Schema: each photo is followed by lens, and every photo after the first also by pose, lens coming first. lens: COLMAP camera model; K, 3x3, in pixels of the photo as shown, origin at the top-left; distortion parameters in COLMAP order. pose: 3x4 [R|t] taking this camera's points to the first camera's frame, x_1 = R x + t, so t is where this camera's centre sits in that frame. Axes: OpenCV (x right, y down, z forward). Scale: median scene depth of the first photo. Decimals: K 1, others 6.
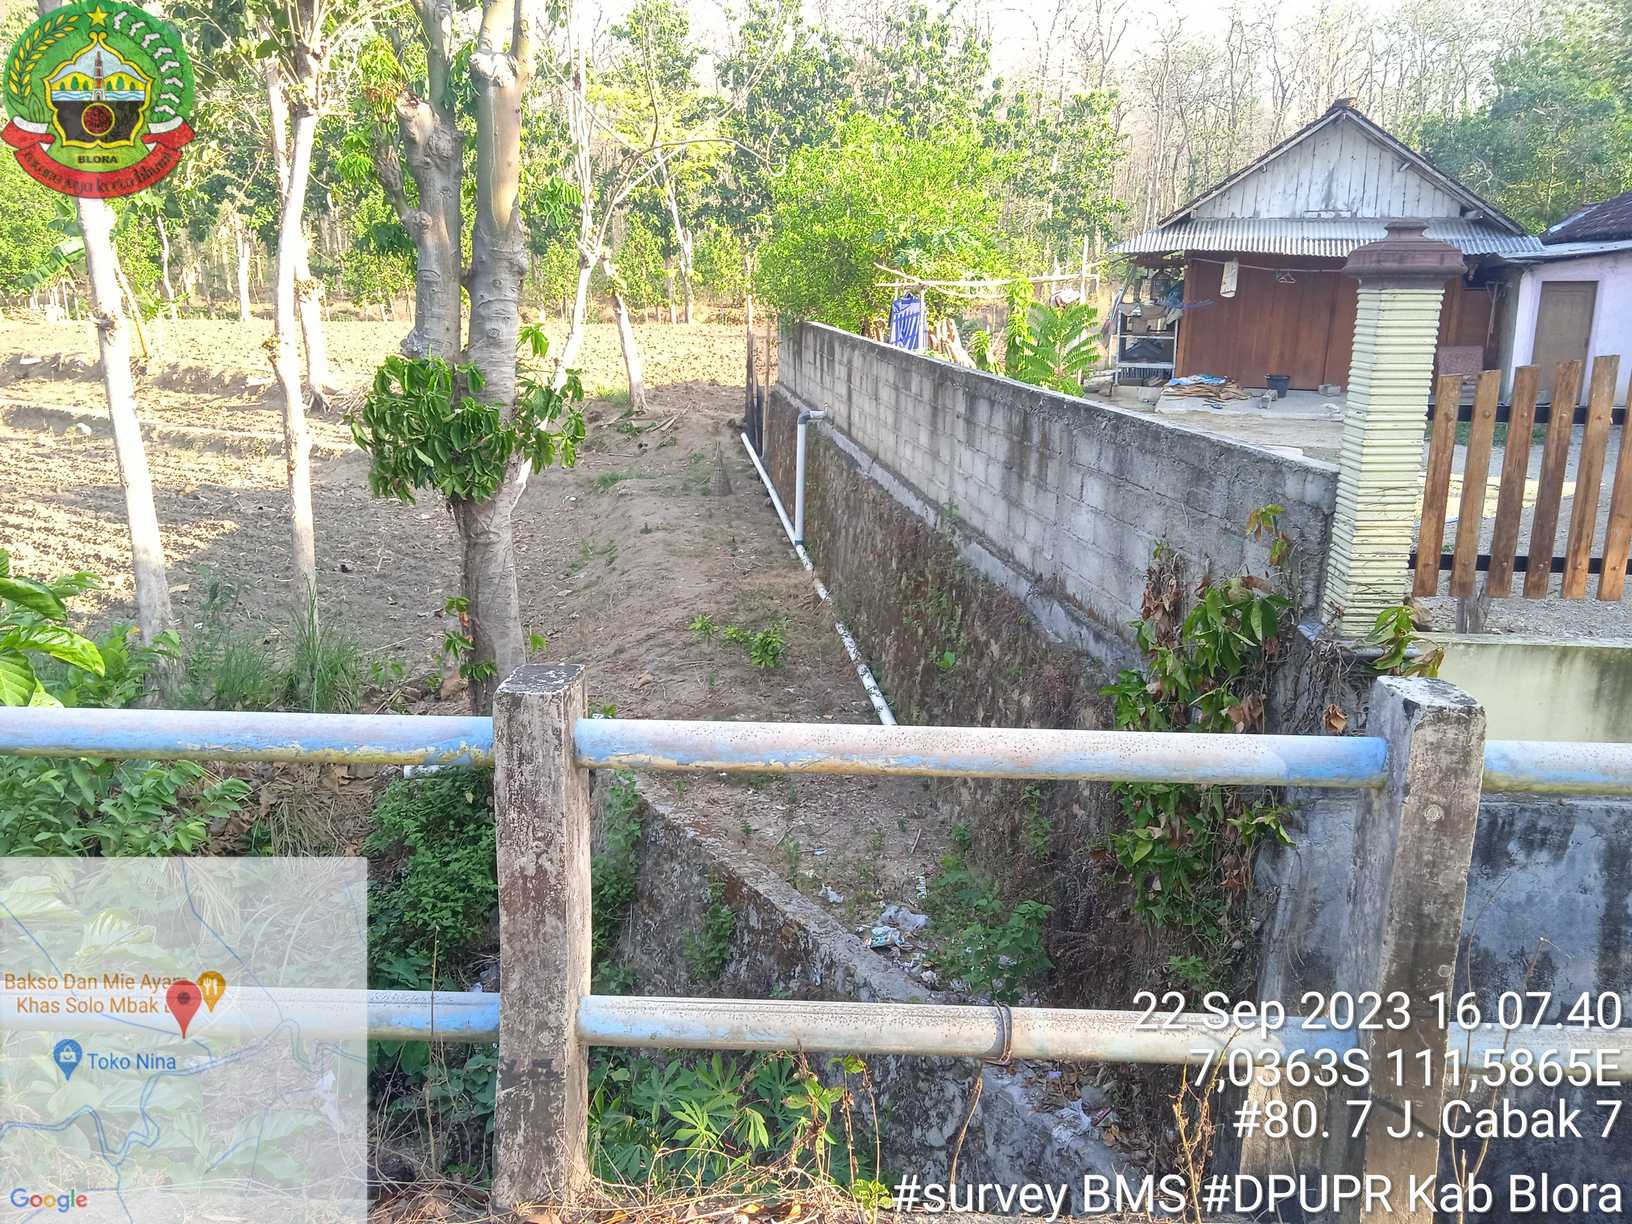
lens RADIAL K [[1351.1, 0, 843.6], [0, 1351.1, 621.3], [0, 0, 1]] dist [0.034489, -0.022957]
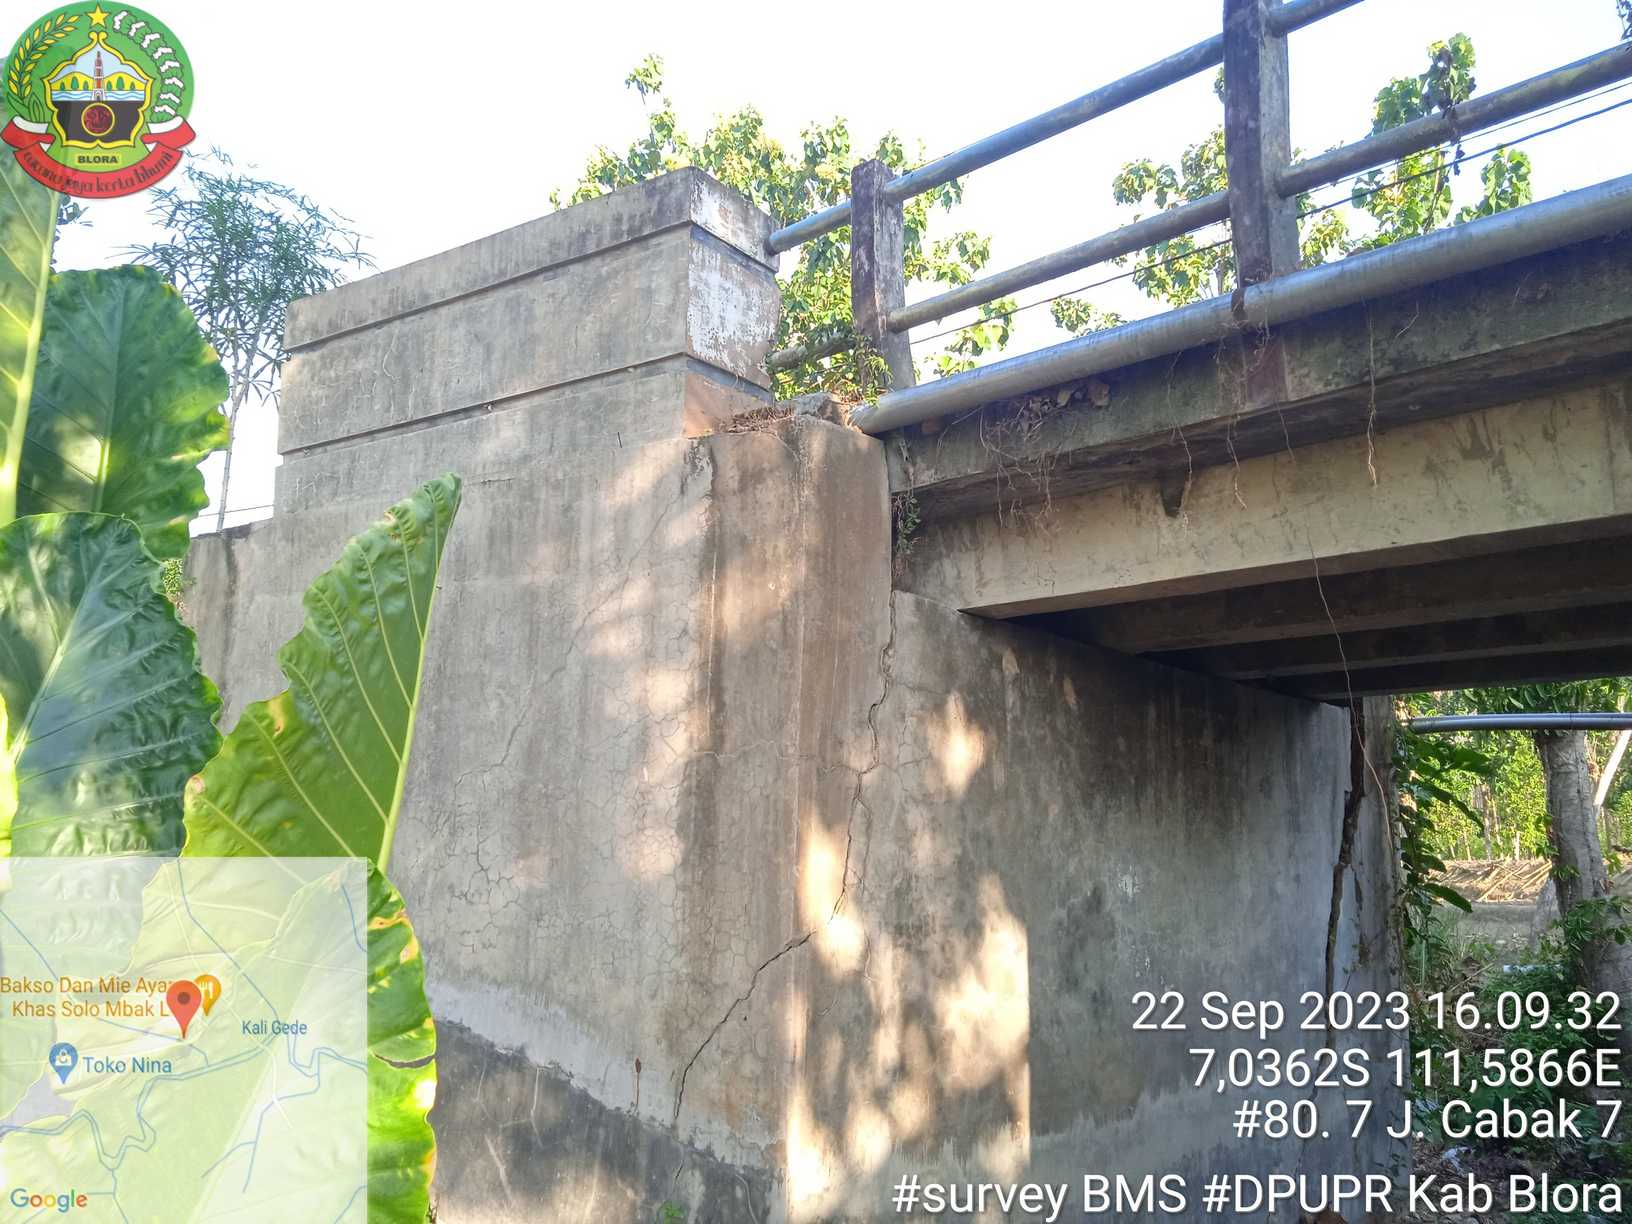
lens RADIAL K [[1351.1, 0, 813.4], [0, 1351.1, 626.4], [0, 0, 1]] dist [0.034489, -0.022957]
pose [[0.738306, -0.128030, -0.662203, 0.097633], [-0.159573, 0.920786, -0.355936, 0.392428], [0.655317, 0.368459, 0.659391, -0.430073]]
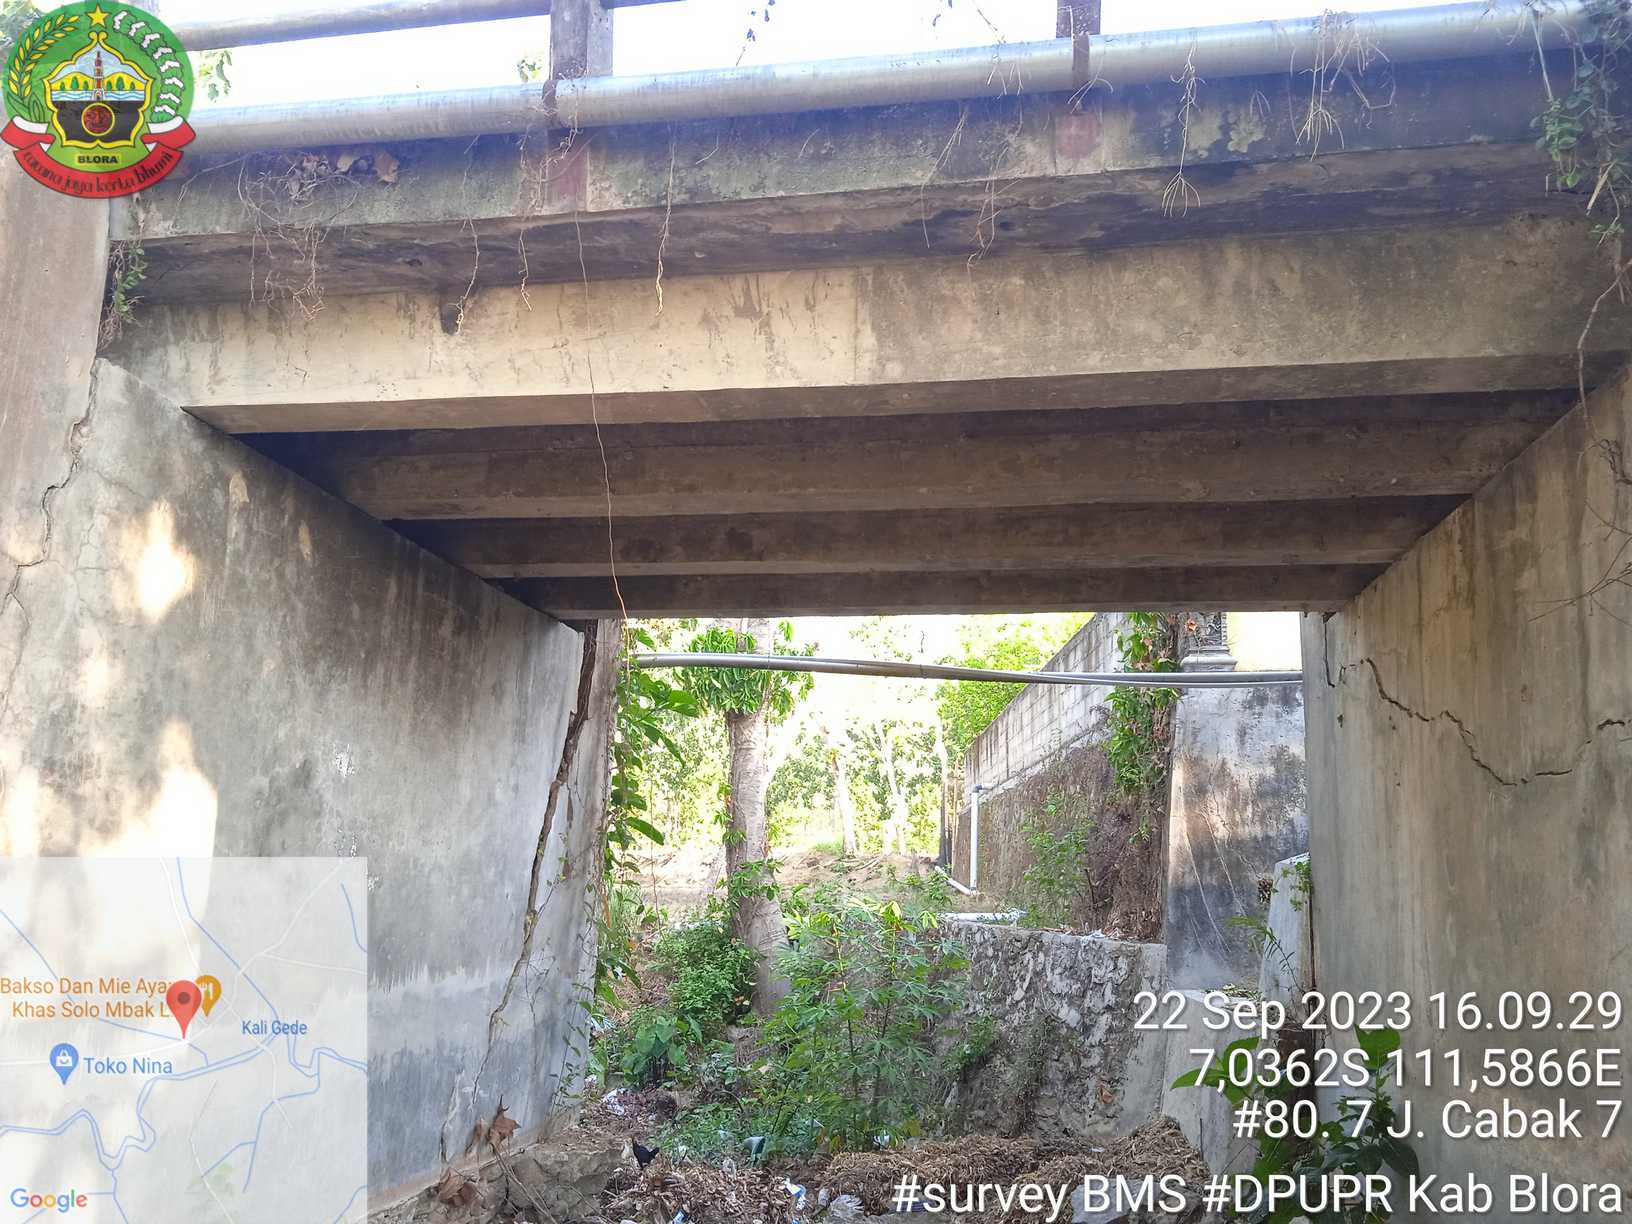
lens RADIAL K [[1351.1, 0, 814.3], [0, 1351.1, 618.3], [0, 0, 1]] dist [0.034489, -0.022957]
pose [[0.984404, -0.022059, -0.174535, 0.077237], [-0.054447, 0.905194, -0.421497, 0.424638], [0.167286, 0.424427, 0.889875, -0.390294]]
